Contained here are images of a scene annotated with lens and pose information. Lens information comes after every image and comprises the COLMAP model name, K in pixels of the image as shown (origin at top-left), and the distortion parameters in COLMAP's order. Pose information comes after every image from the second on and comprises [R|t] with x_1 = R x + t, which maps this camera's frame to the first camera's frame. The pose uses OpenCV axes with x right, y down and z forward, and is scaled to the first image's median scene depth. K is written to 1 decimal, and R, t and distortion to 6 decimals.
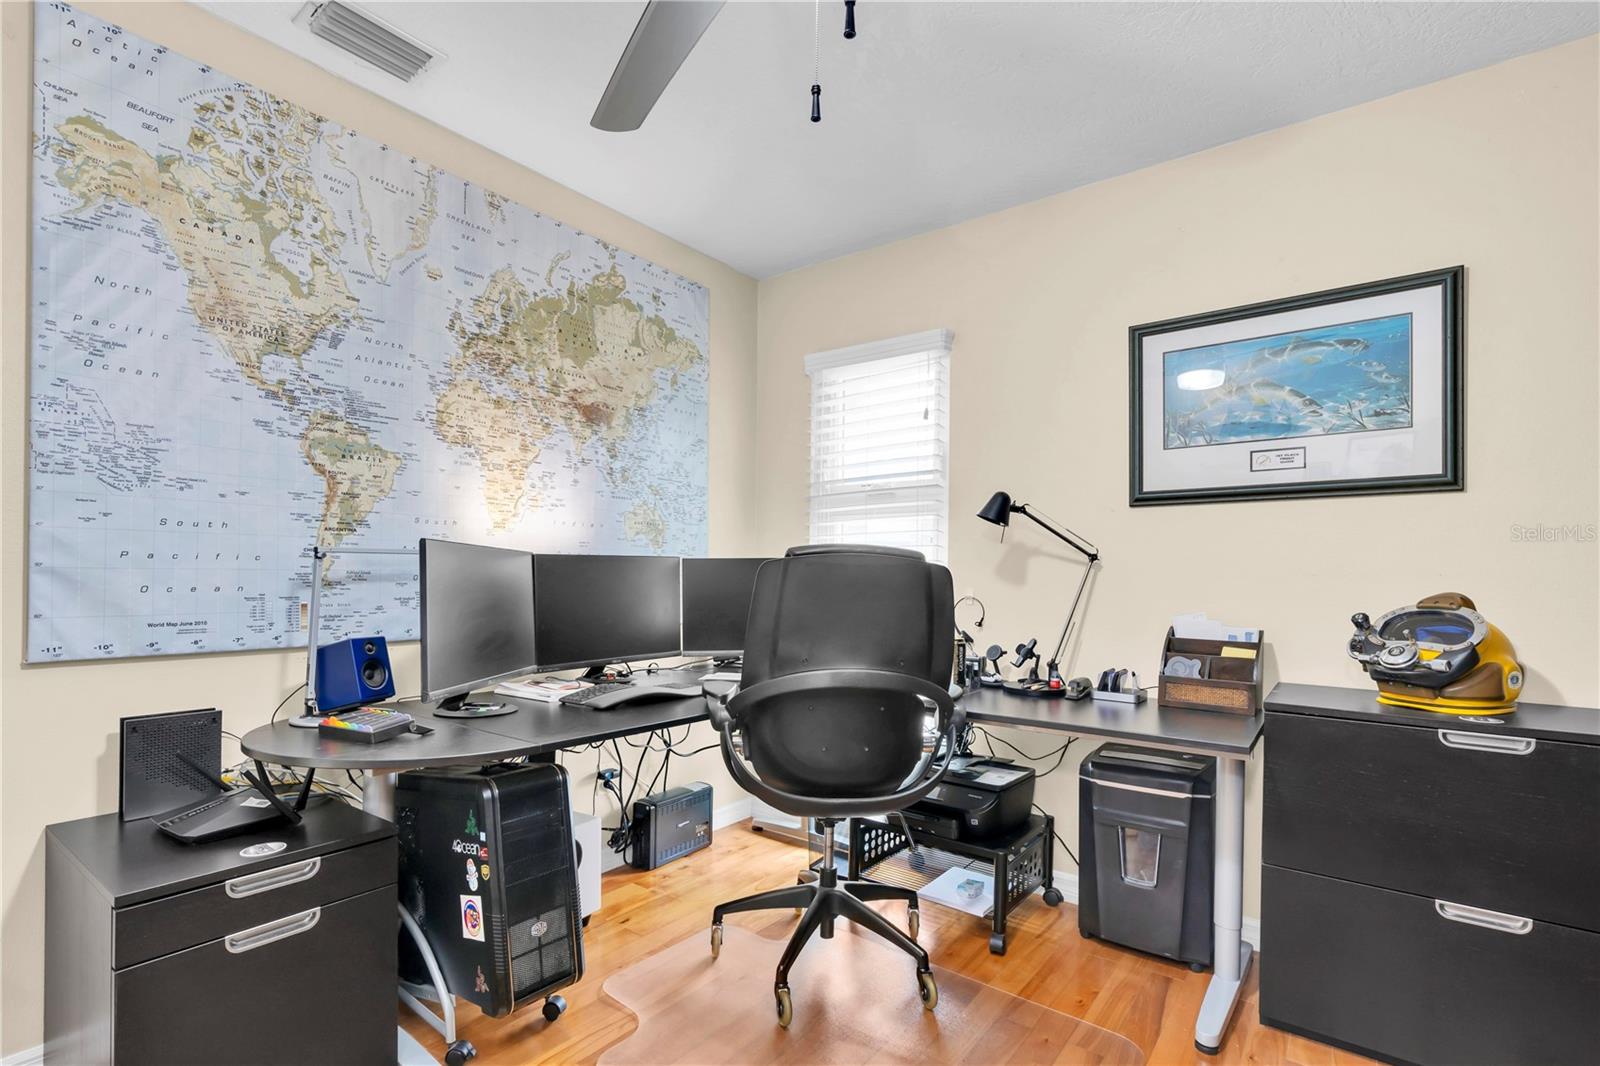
lens RADIAL K [[753.4, 0, 801.8], [0, 753.4, 569.5], [0, 0, 1]] dist [-0.001991, -0.000122]
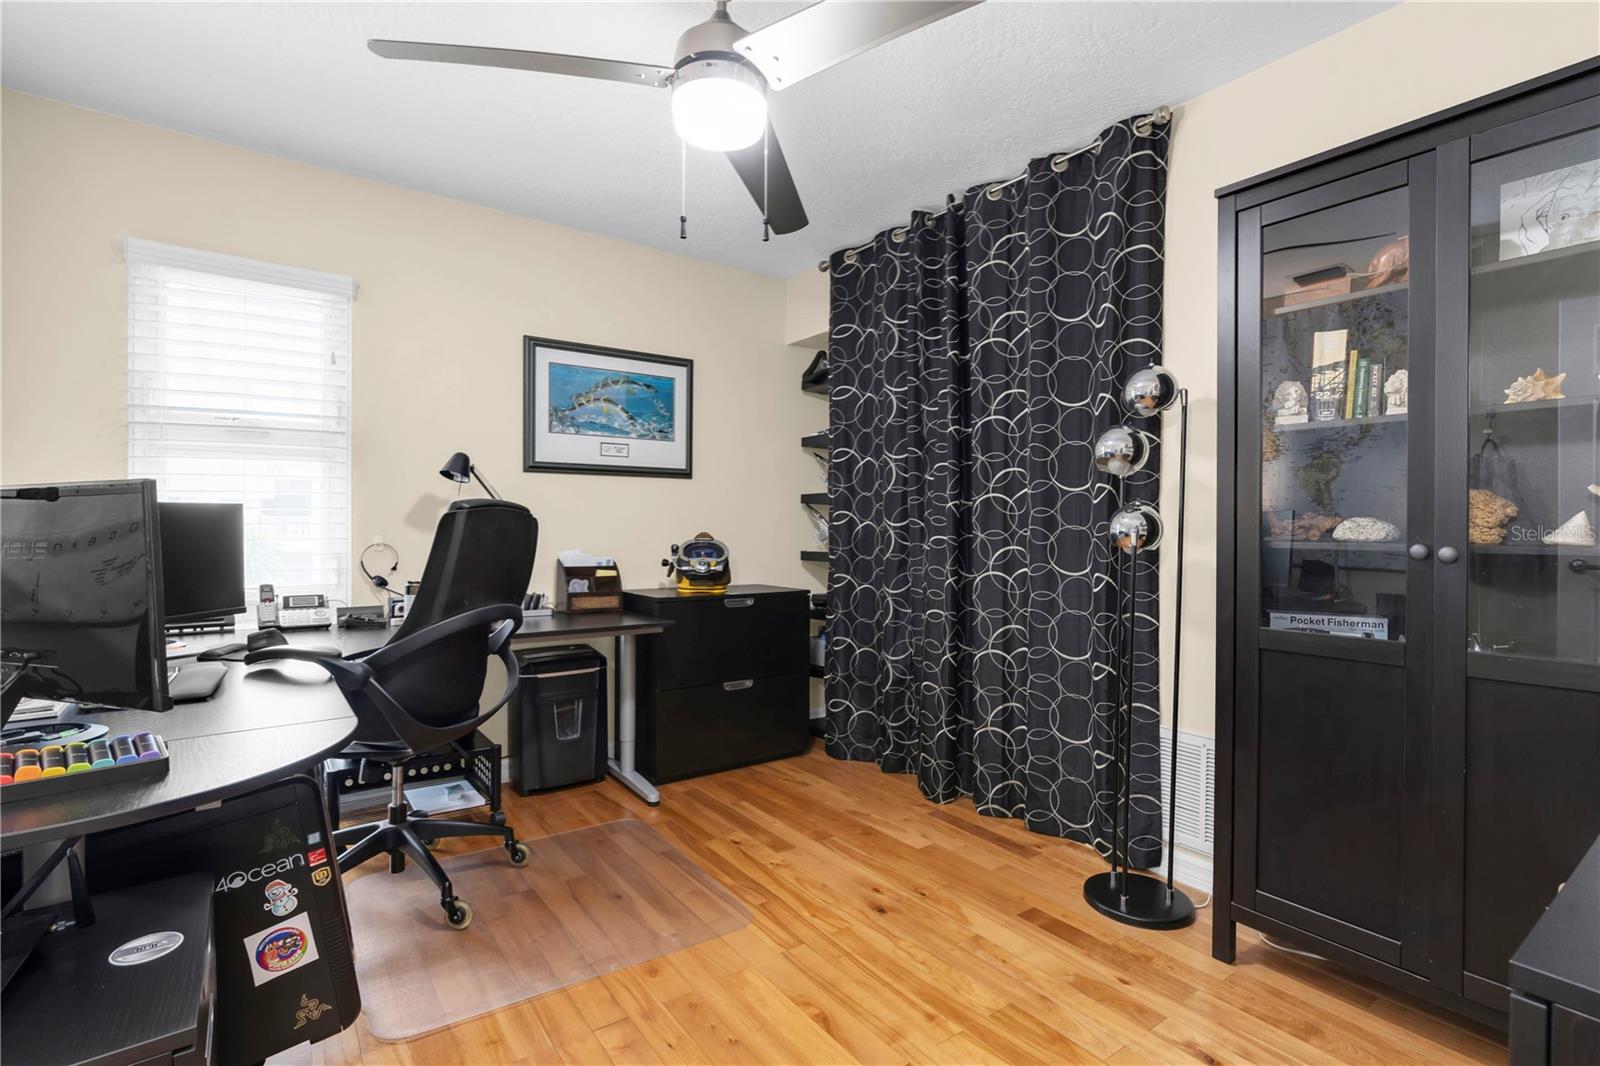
lens RADIAL K [[753.2, 0, 804.7], [0, 753.2, 534.2], [0, 0, 1]] dist [-0.002930, -0.000498]
pose [[0.278499, -0.021203, 0.960202, -0.795869], [-0.011974, 0.999602, 0.025546, -0.014043], [-0.960362, -0.018612, 0.278135, 0.173022]]
